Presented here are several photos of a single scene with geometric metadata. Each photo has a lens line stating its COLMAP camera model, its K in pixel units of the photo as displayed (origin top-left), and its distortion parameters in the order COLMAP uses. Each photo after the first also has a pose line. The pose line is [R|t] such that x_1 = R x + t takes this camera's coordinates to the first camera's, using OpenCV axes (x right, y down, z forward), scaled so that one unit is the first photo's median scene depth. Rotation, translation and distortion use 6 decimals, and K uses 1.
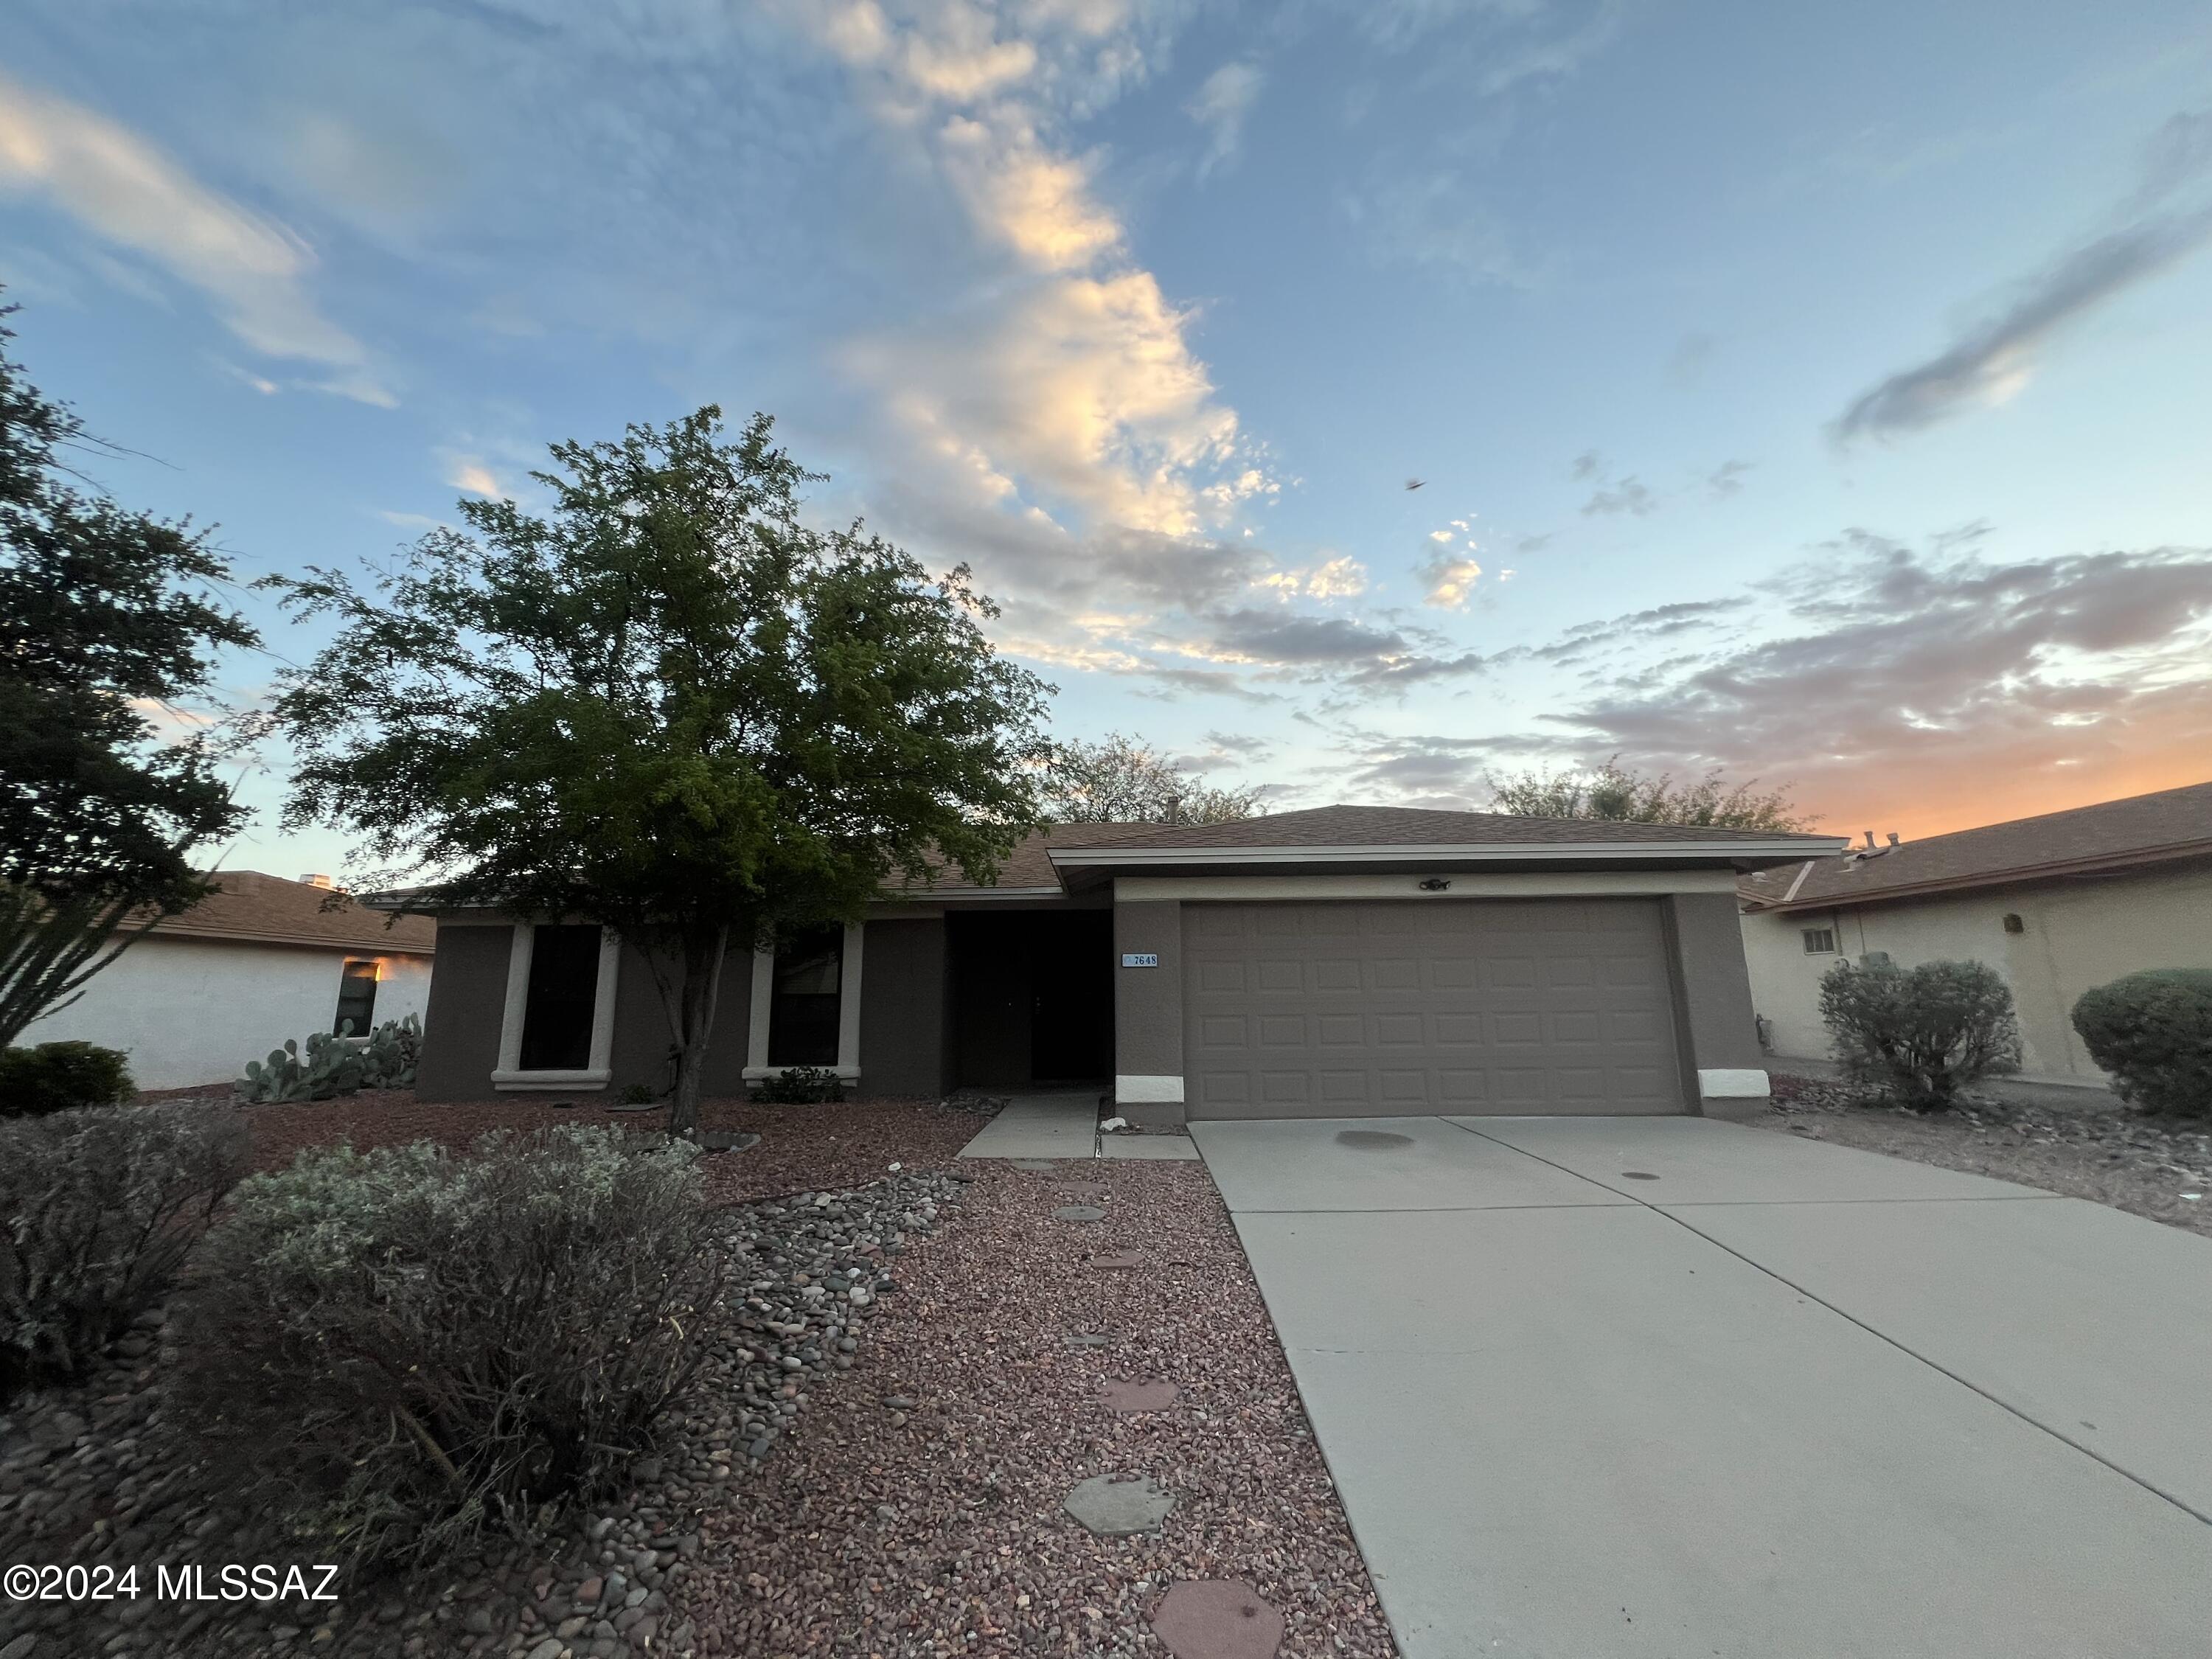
lens RADIAL K [[886.6, 0, 1101.3], [0, 886.6, 833.0], [0, 0, 1]] dist [0.000279, 0.000126]
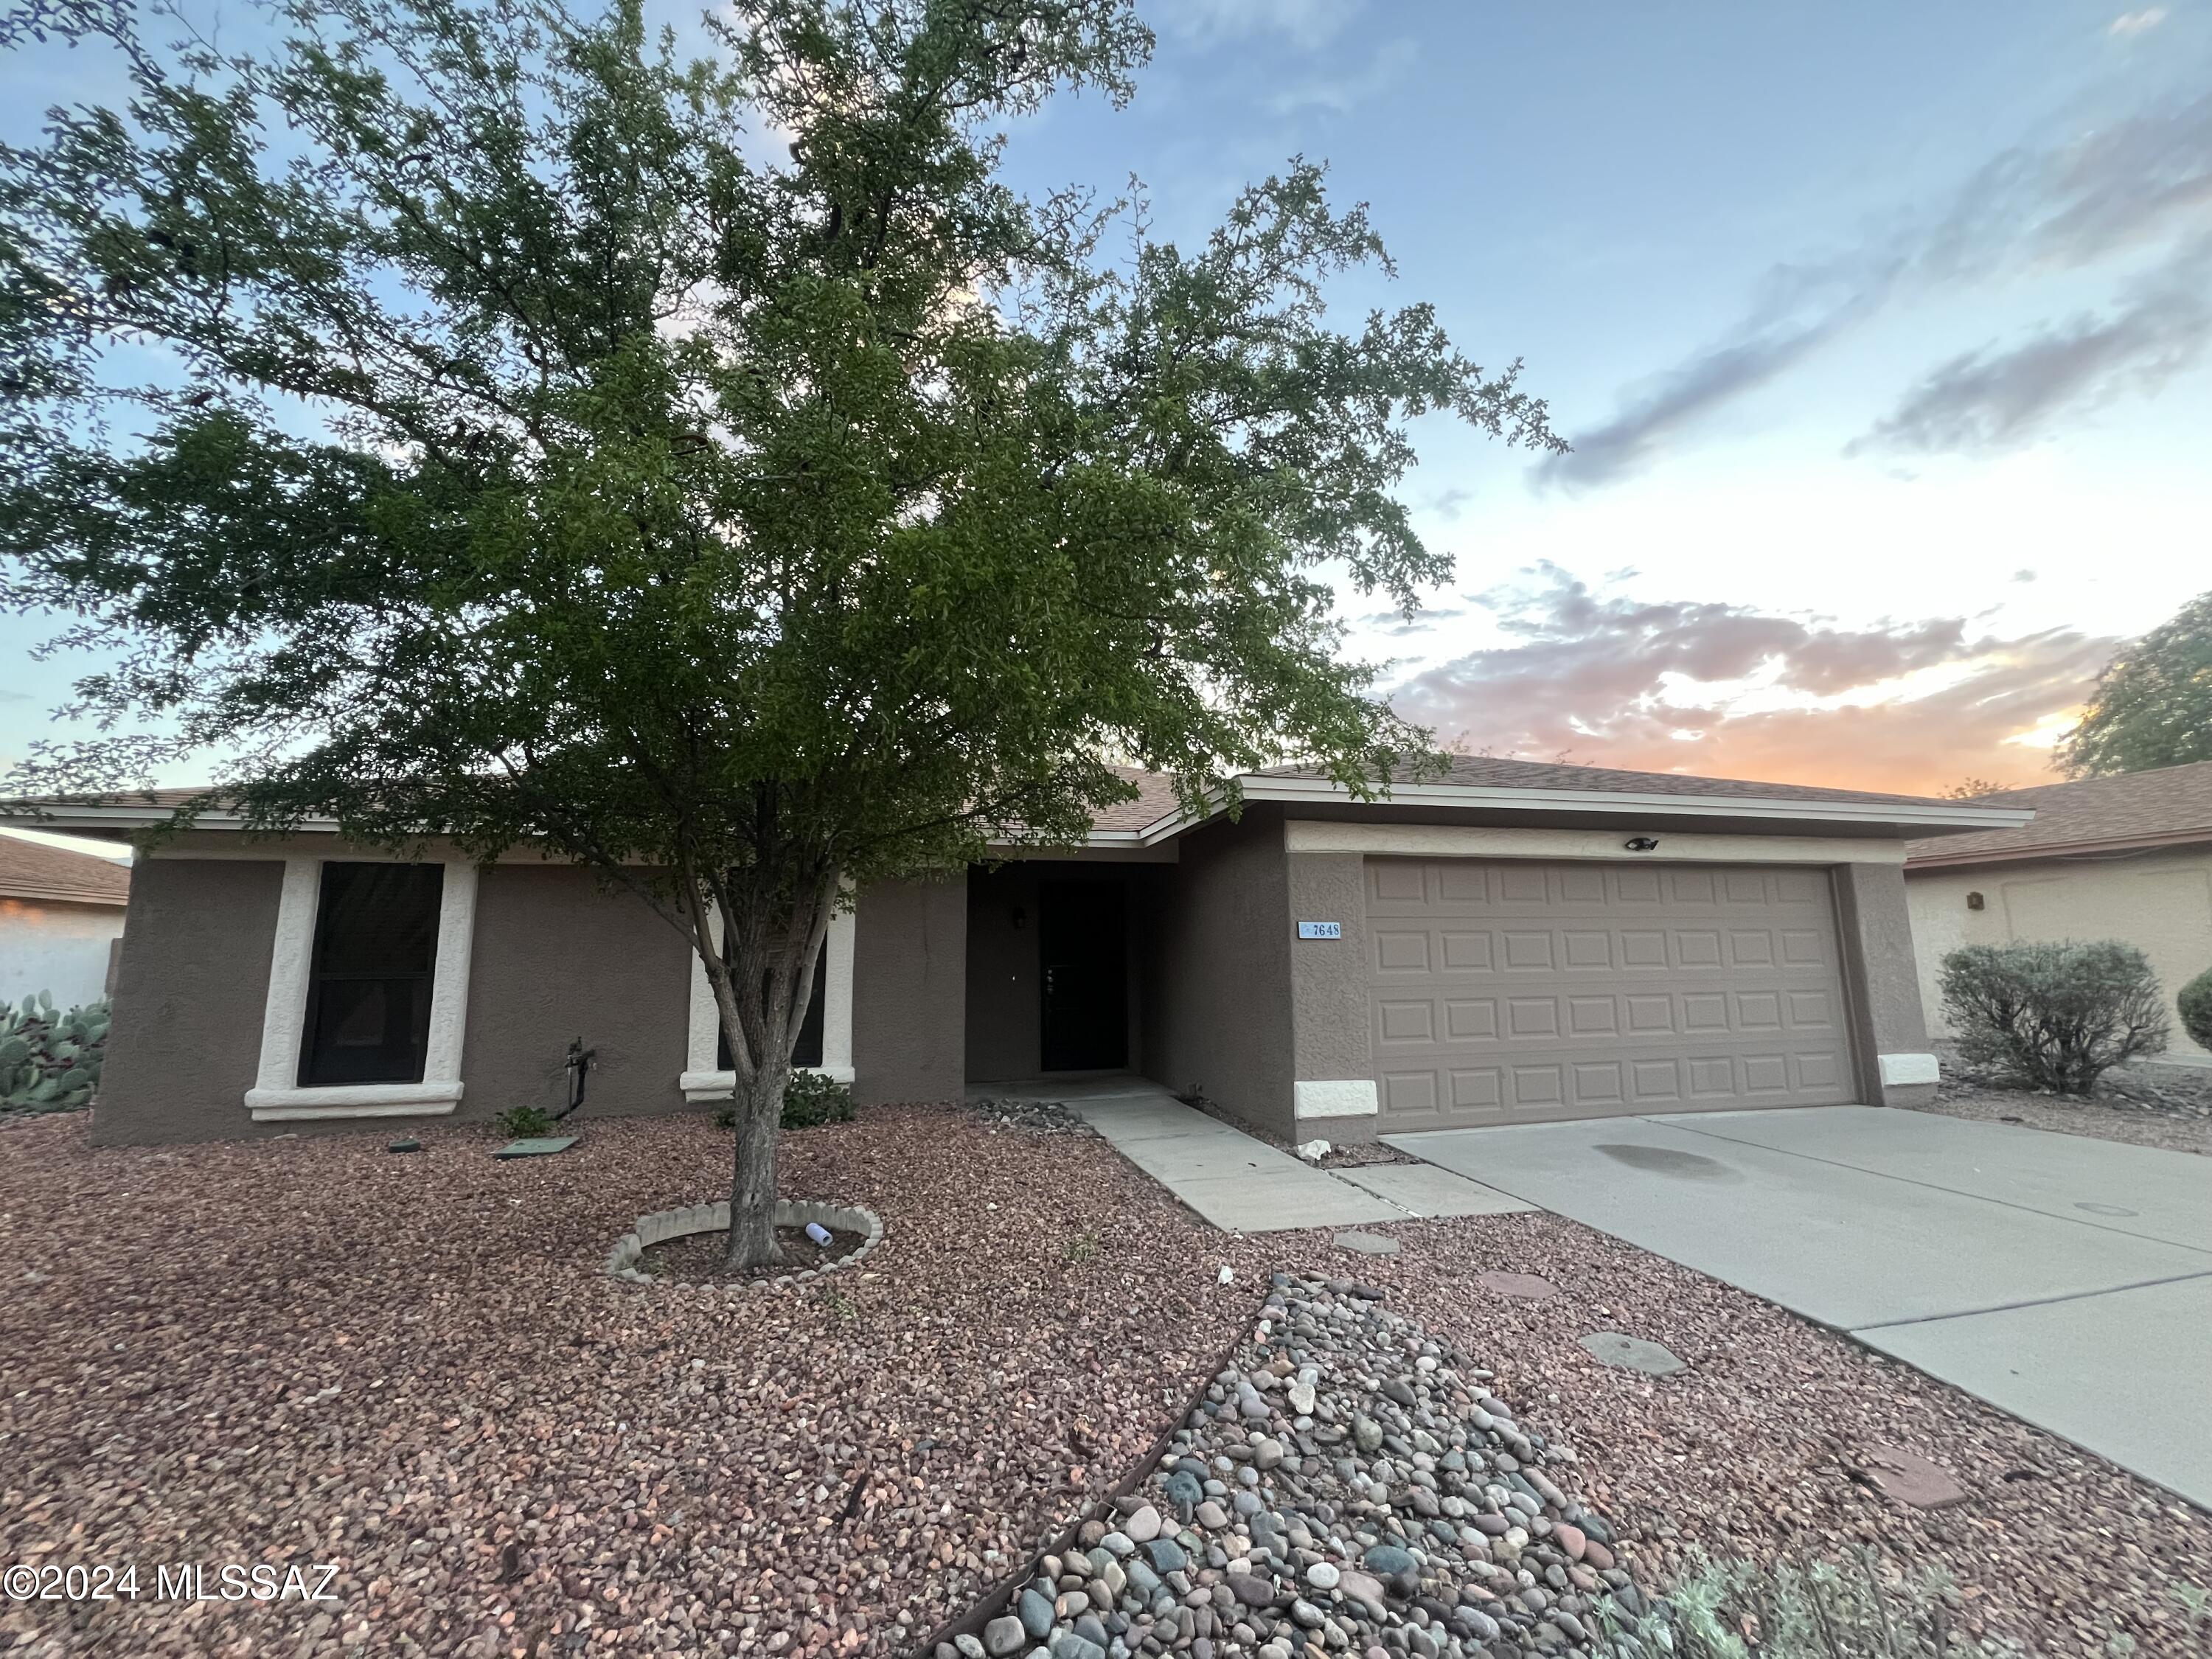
lens RADIAL K [[886.6, 0, 1101.3], [0, 886.6, 821.2], [0, 0, 1]] dist [0.000279, 0.000126]
pose [[0.967662, 0.040867, 0.248918, -0.329953], [-0.049023, 0.998442, 0.026652, 0.038778], [-0.247441, -0.037993, 0.968158, 0.308709]]
